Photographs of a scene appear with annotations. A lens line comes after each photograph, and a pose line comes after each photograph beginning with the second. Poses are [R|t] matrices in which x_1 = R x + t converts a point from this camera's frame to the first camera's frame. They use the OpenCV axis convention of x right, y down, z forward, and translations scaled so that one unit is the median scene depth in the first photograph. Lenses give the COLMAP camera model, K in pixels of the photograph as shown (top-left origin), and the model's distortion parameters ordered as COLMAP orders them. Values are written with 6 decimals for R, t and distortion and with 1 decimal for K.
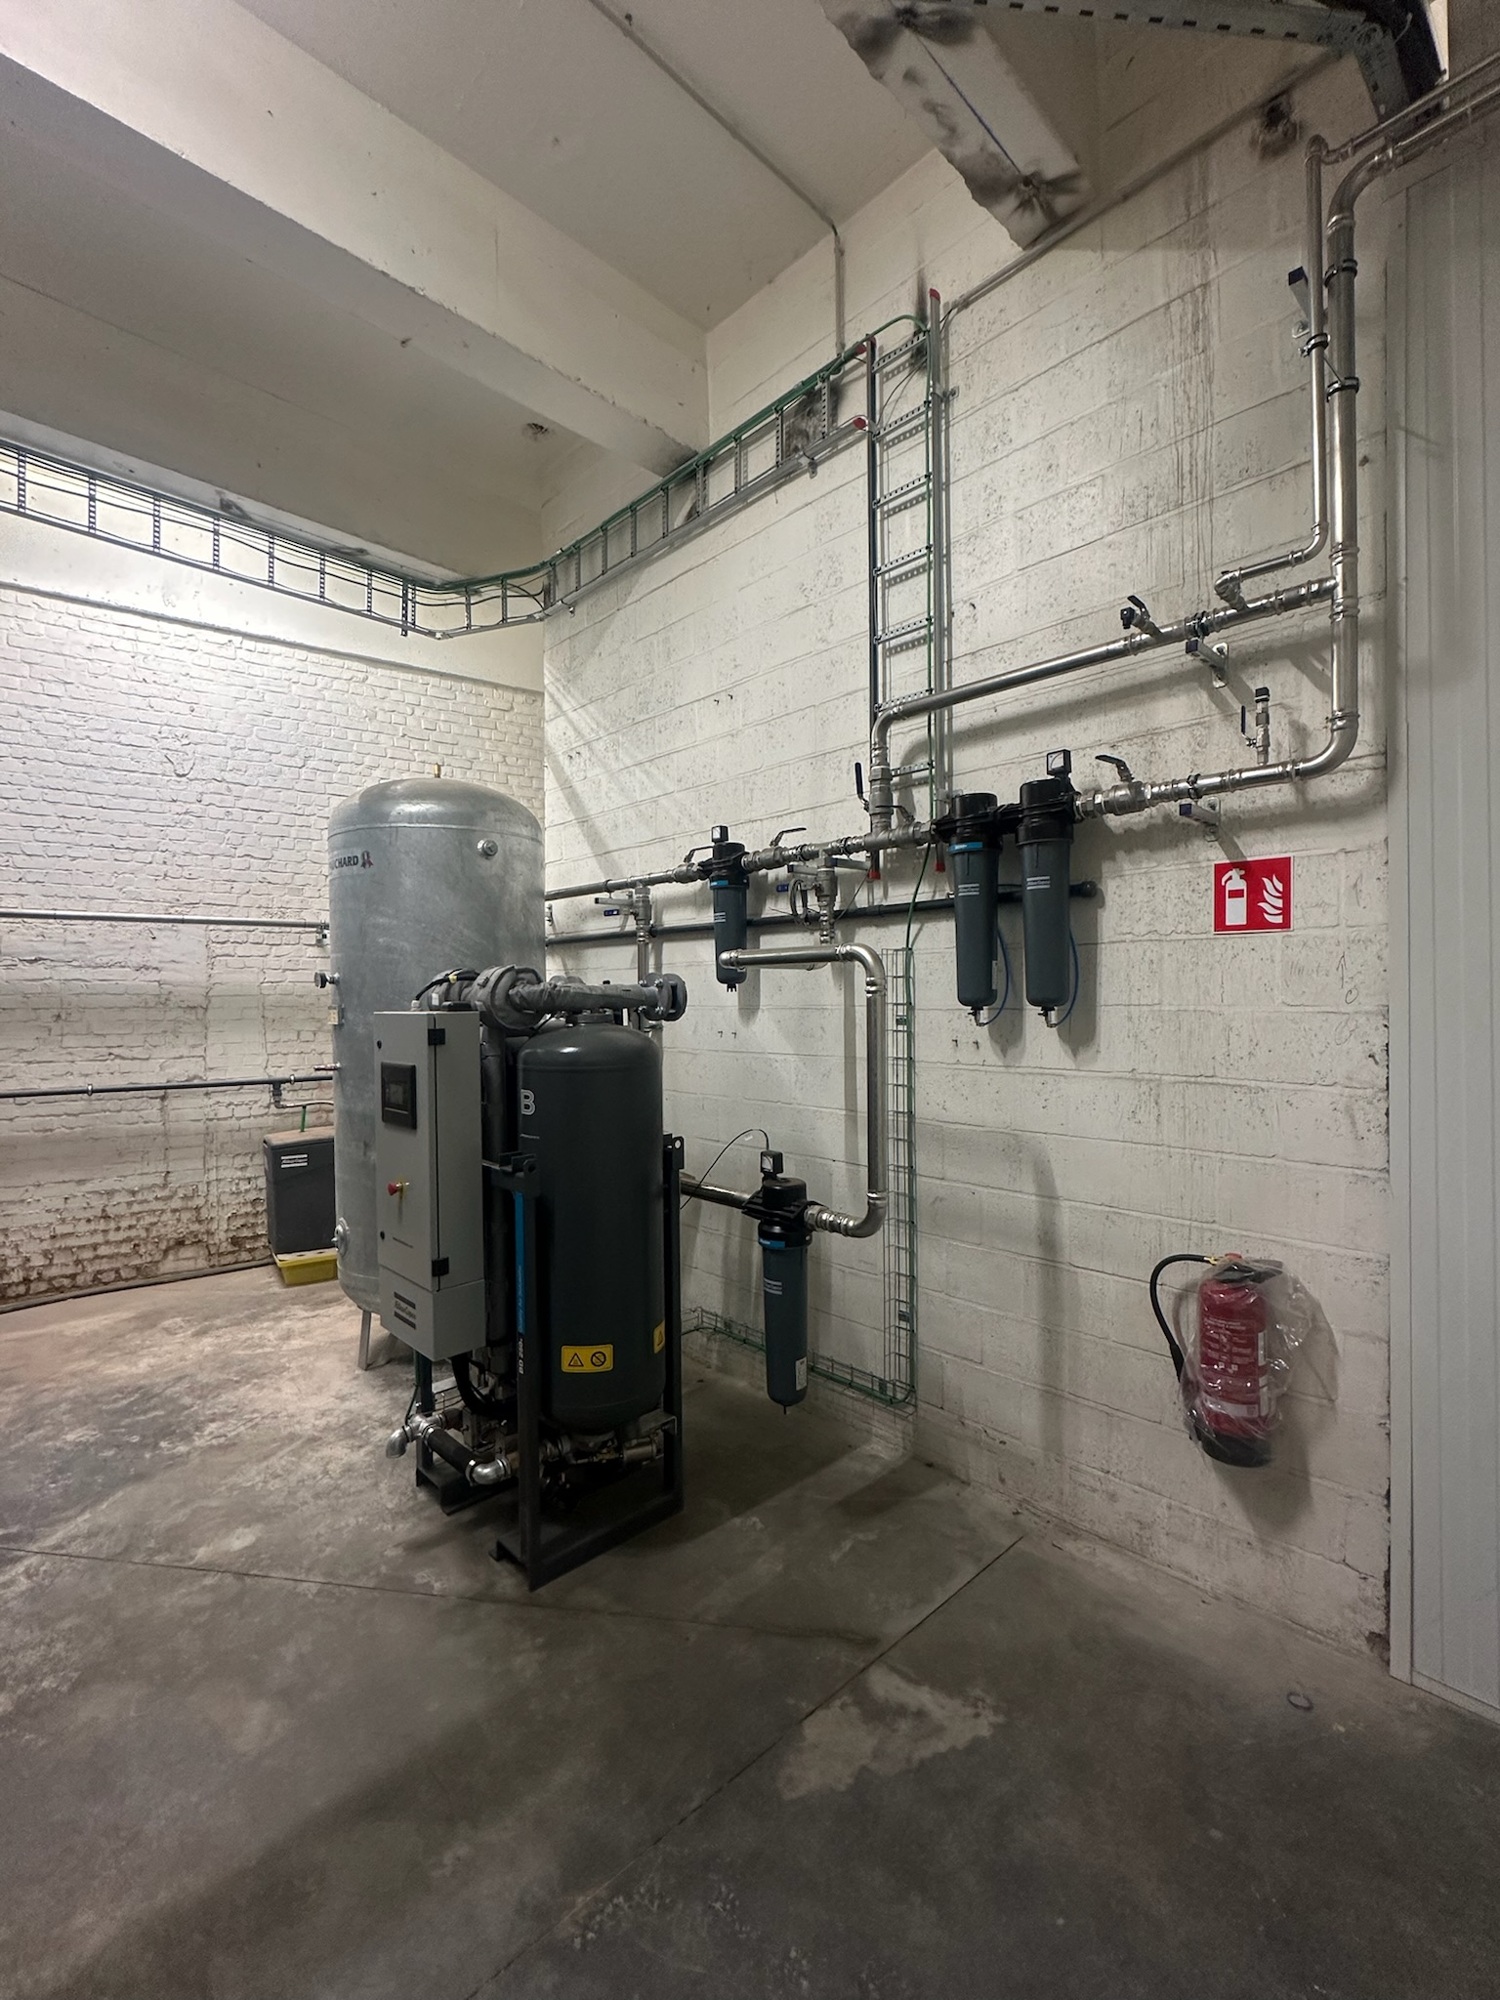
lens RADIAL K [[881.0, 0, 748.3], [0, 881.0, 1000.0], [0, 0, 1]] dist [-0.003113, 0.000647]
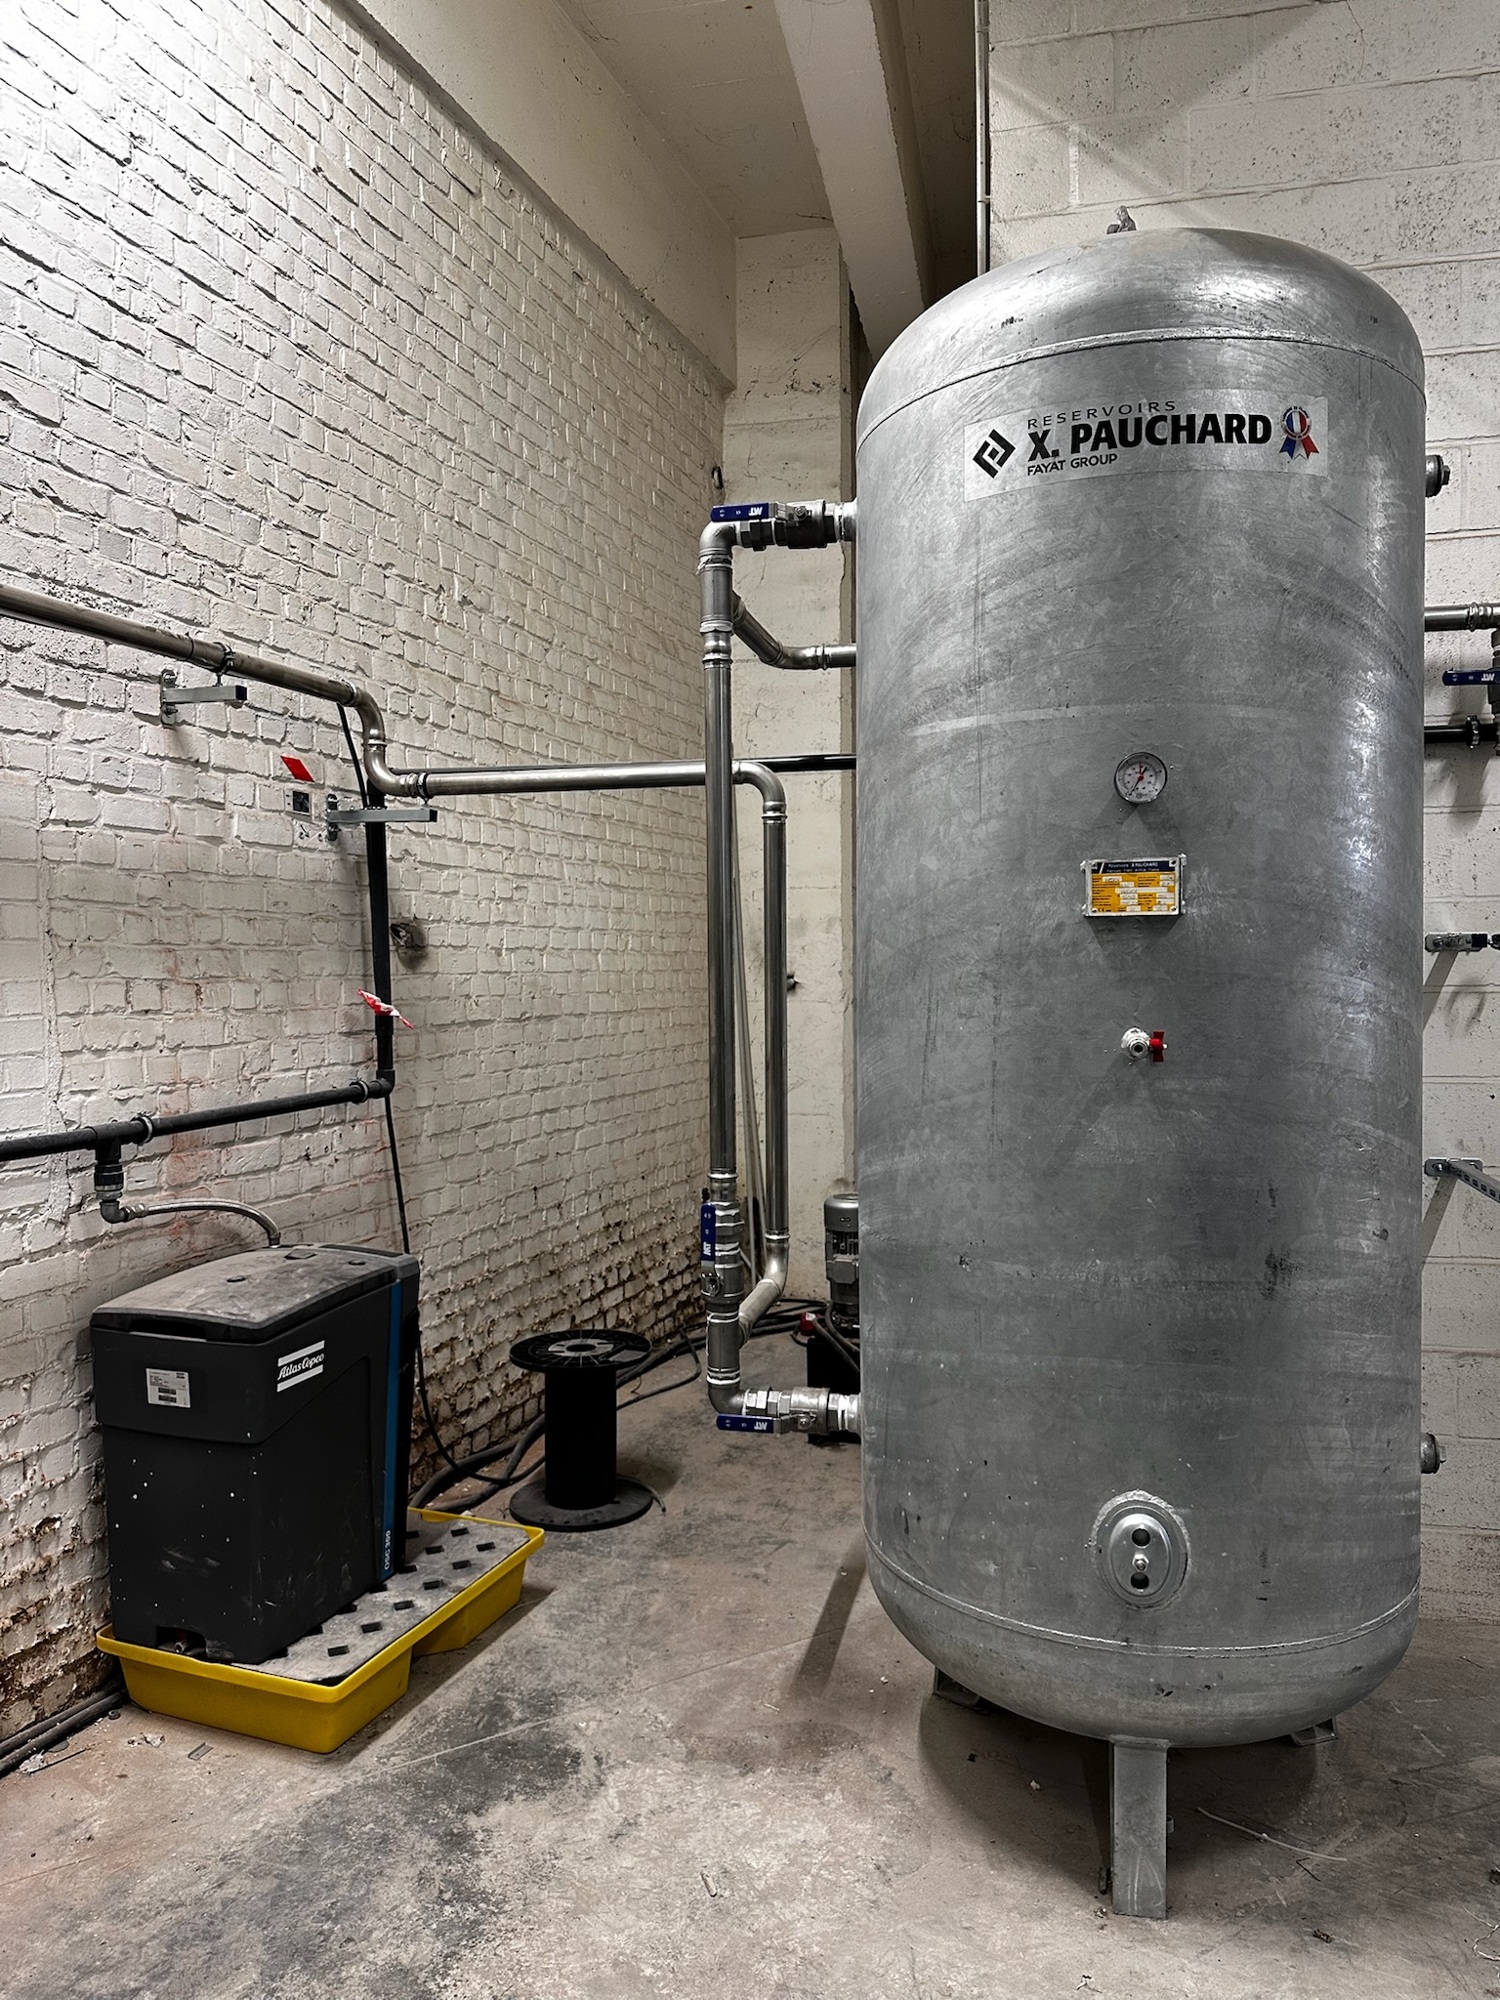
lens RADIAL K [[1400.2, 0, 746.5], [0, 1400.2, 985.6], [0, 0, 1]] dist [0.038767, -0.049631]
pose [[0.830617, -0.010789, 0.556739, -0.991153], [0.003653, 0.999896, 0.013926, 0.050845], [-0.556832, -0.009533, 0.830571, 0.716422]]
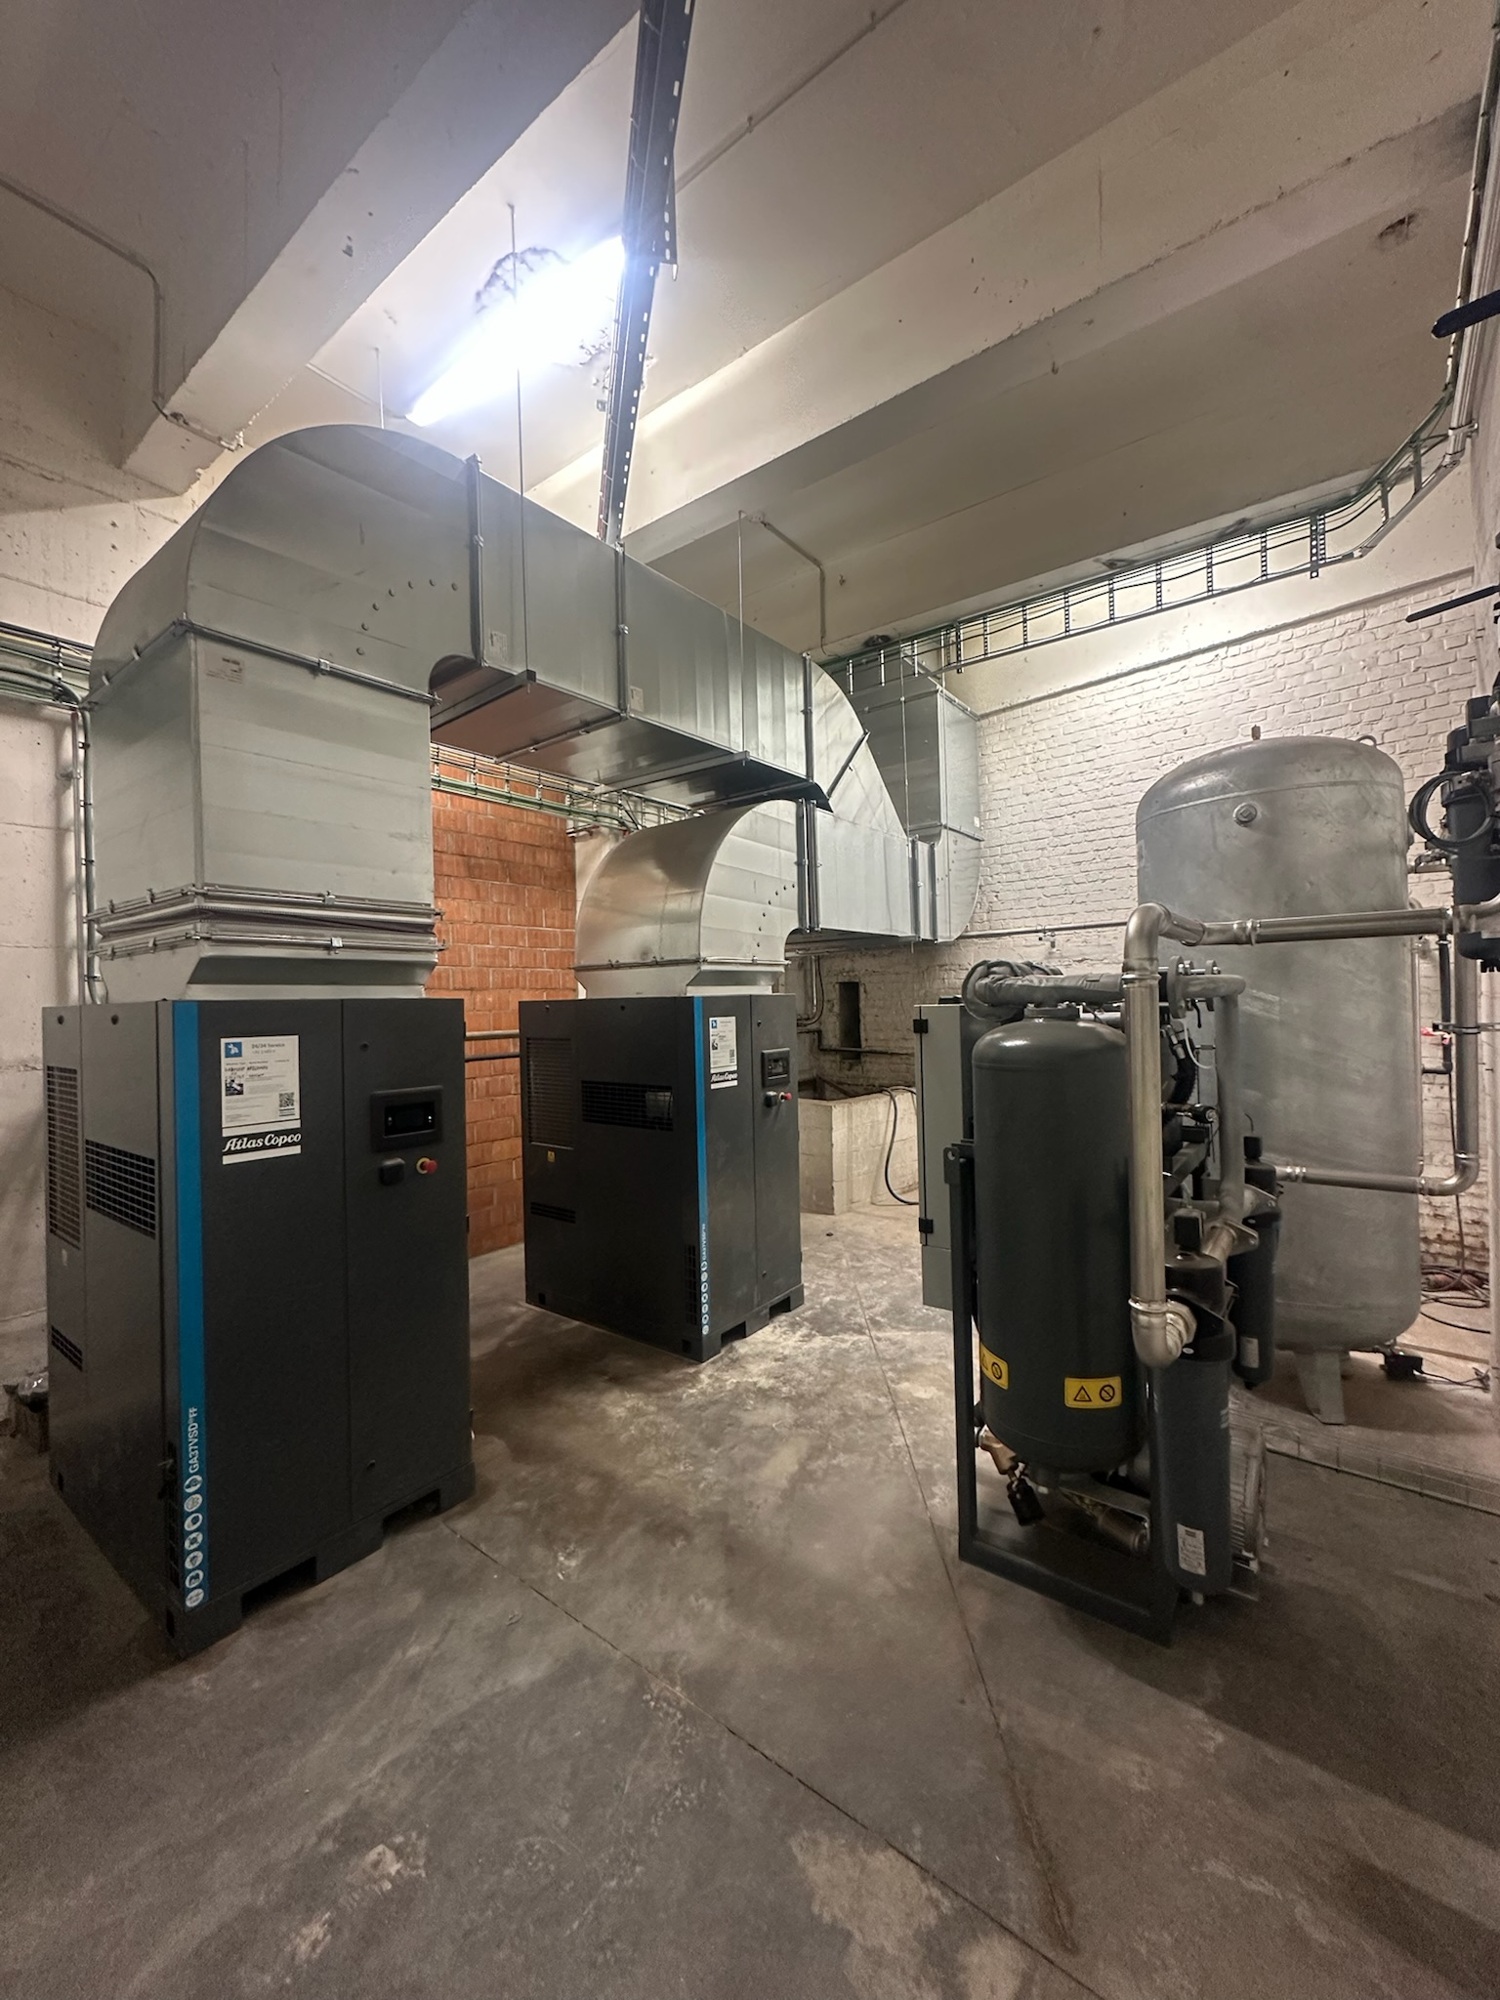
lens RADIAL K [[792.5, 0, 750.7], [0, 792.5, 1001.2], [0, 0, 1]] dist [-0.005534, 0.000790]
pose [[0.143425, 0.006676, -0.989639, 0.454539], [0.017719, 0.999800, 0.009313, -0.003800], [0.989503, -0.018871, 0.143278, 0.444600]]
